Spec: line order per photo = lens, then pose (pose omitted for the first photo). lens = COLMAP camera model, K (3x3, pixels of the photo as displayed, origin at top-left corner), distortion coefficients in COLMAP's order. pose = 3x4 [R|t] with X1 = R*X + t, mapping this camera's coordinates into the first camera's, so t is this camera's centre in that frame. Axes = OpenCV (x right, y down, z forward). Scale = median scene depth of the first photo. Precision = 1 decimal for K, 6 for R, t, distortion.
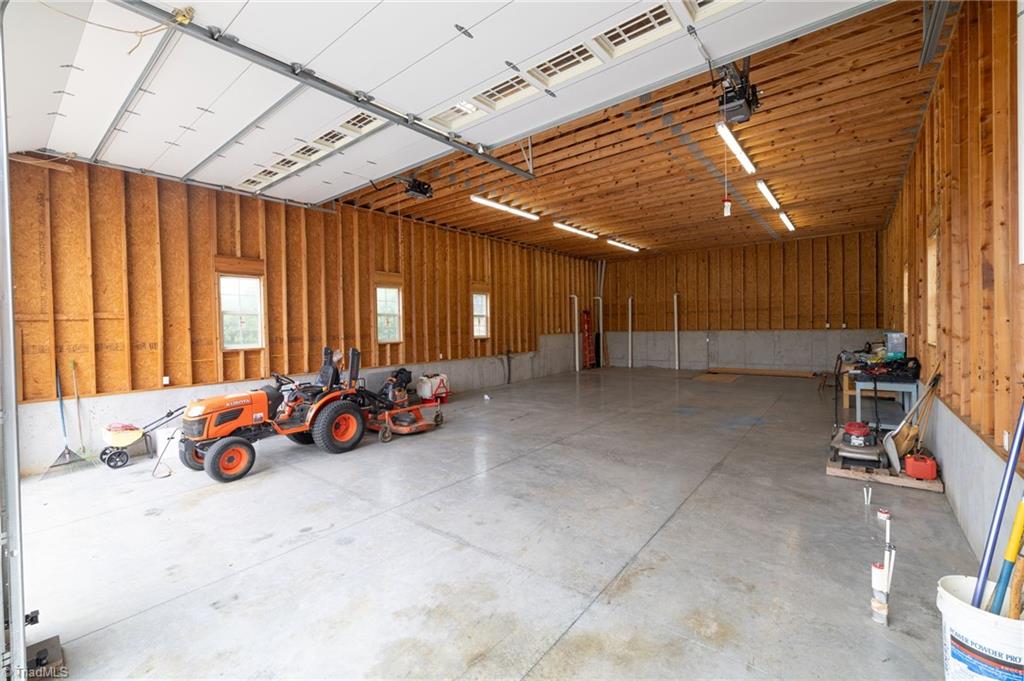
lens RADIAL K [[428.3, 0, 512.0], [0, 428.3, 340.5], [0, 0, 1]] dist [-0.000658, -0.000153]
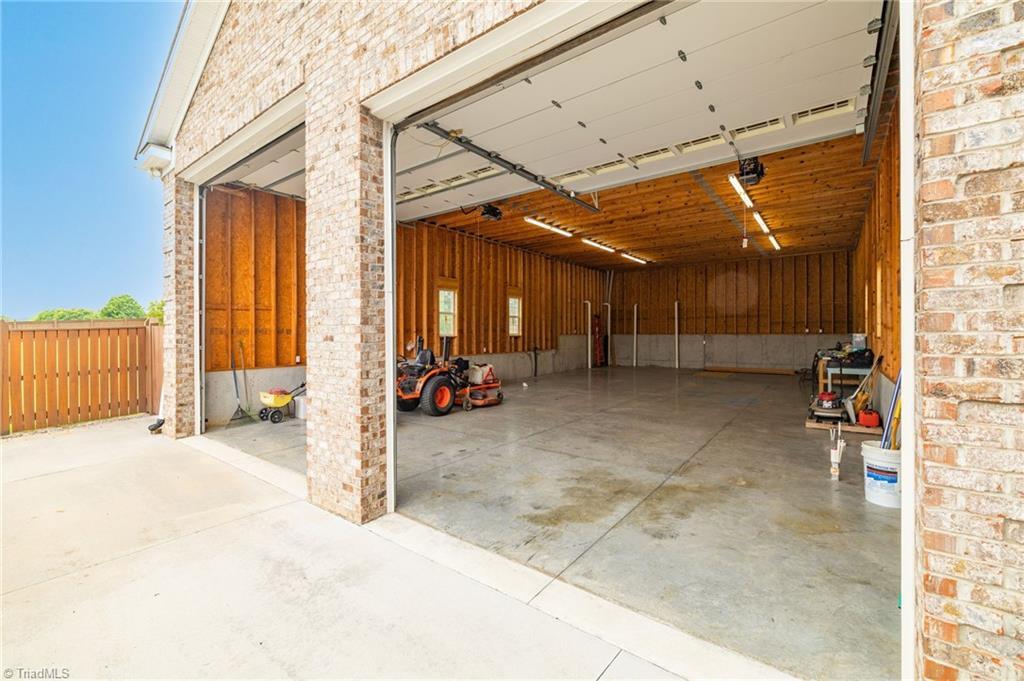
lens RADIAL K [[428.3, 0, 512.0], [0, 428.3, 340.5], [0, 0, 1]] dist [-0.000658, -0.000153]
pose [[0.999355, 0.016229, 0.032039, -0.147743], [-0.015697, 0.999736, -0.016779, 0.033778], [-0.032303, 0.016265, 0.999346, -0.200109]]
